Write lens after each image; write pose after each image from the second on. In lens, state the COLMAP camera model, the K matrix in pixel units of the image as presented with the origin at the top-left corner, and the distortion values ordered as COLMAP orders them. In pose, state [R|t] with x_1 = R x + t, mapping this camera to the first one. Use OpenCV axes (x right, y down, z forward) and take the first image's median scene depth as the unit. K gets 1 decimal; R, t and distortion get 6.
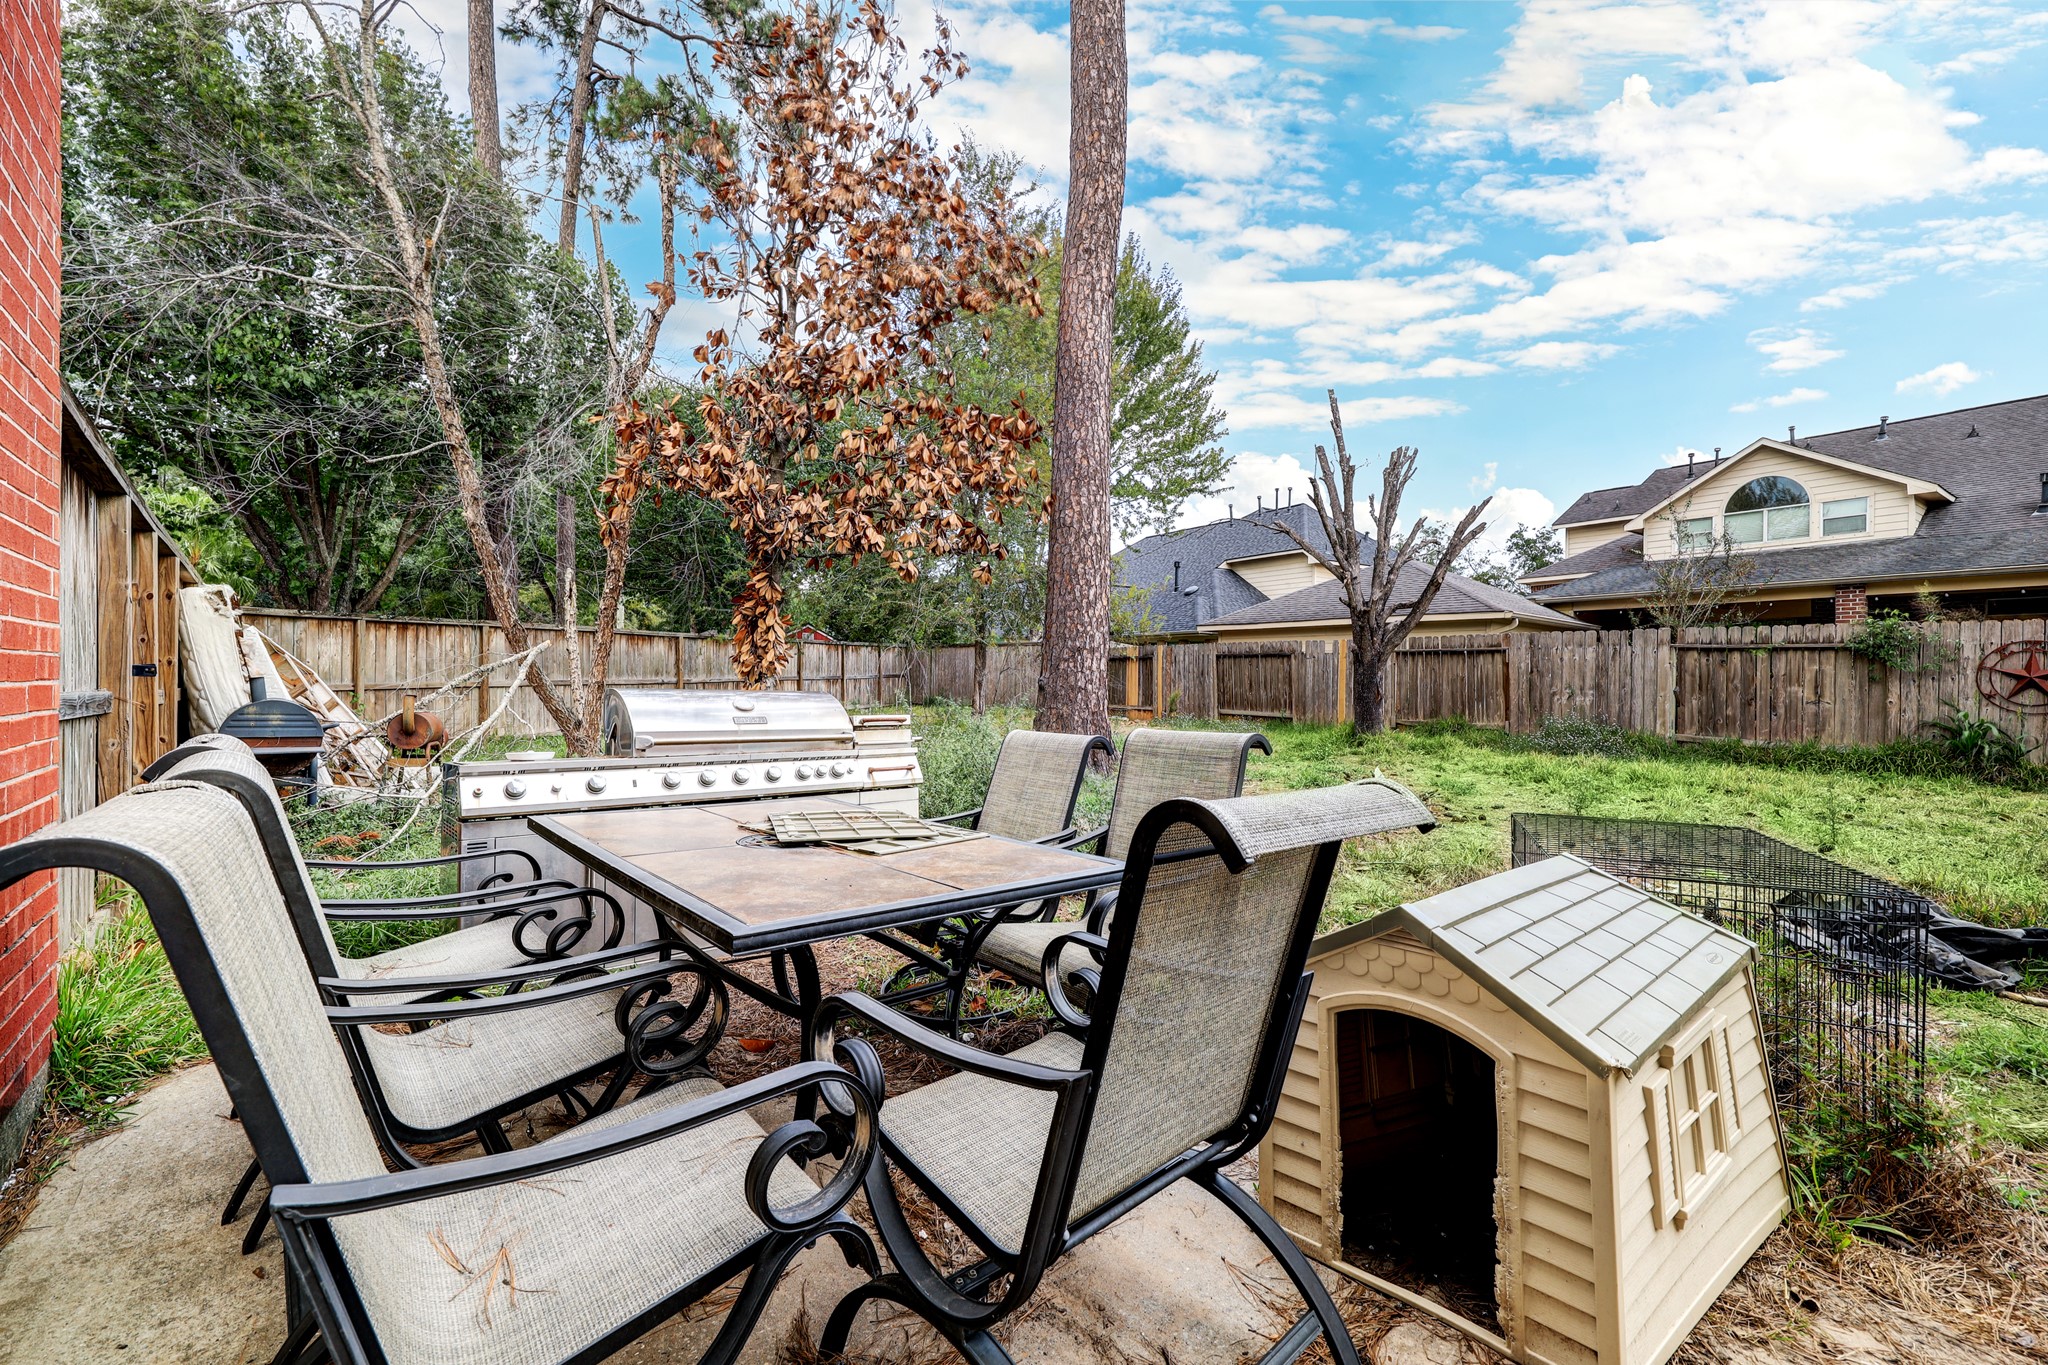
lens RADIAL K [[843.8, 0, 1023.4], [0, 843.8, 685.1], [0, 0, 1]] dist [-0.000508, -0.000020]
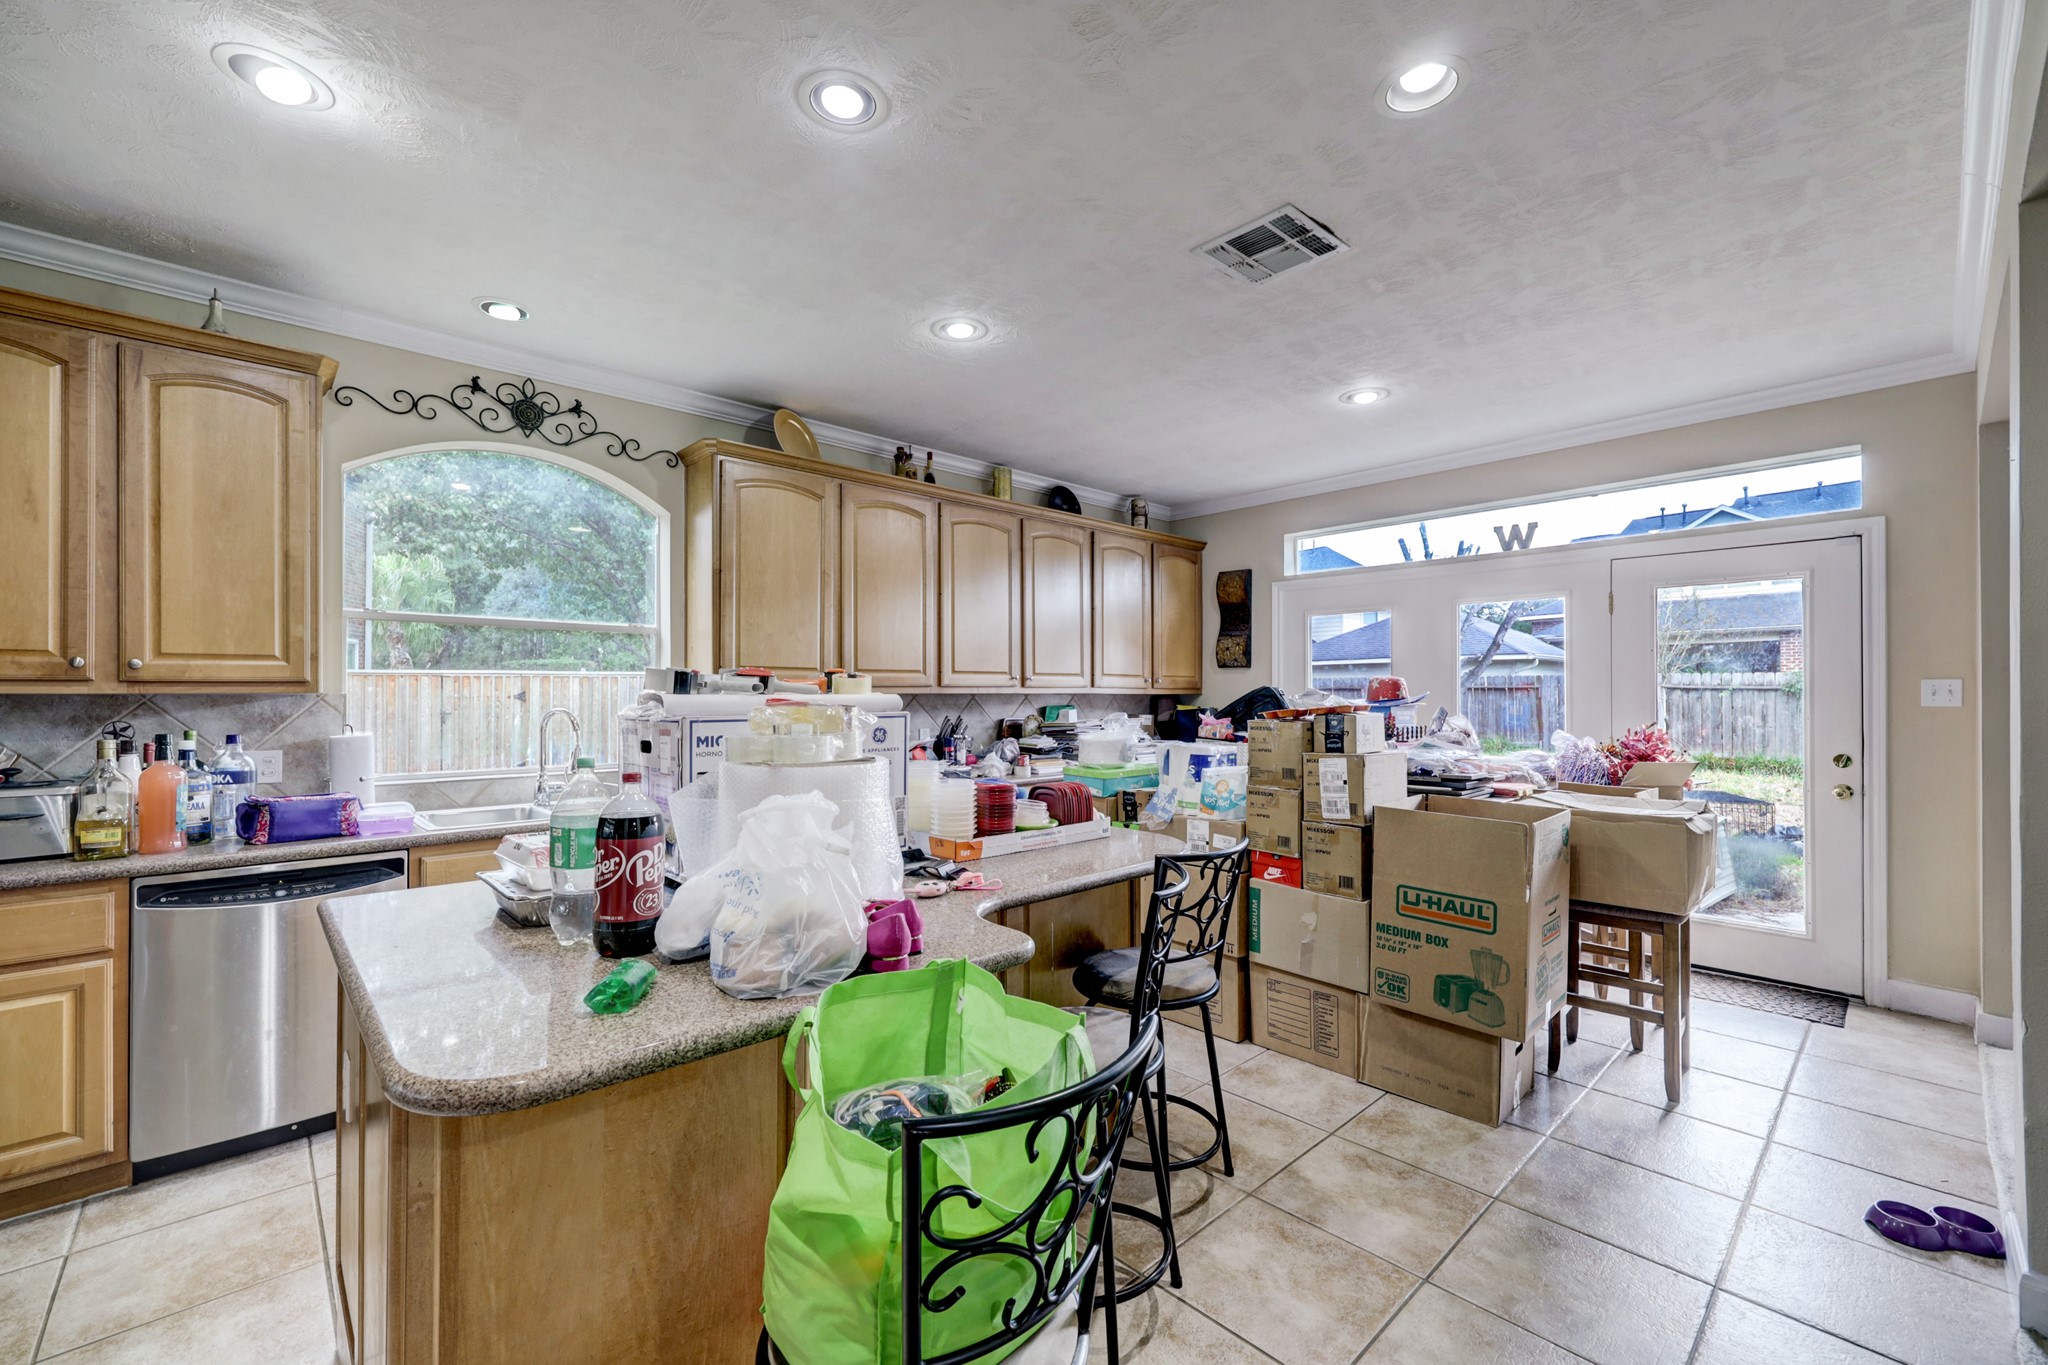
lens RADIAL K [[843.8, 0, 1024.9], [0, 843.8, 688.5], [0, 0, 1]] dist [-0.000508, -0.000020]
pose [[0.999611, -0.010503, 0.025848, -0.332965], [0.010910, 0.999818, -0.015669, -0.033094], [-0.025679, 0.015945, 0.999543, -0.381168]]
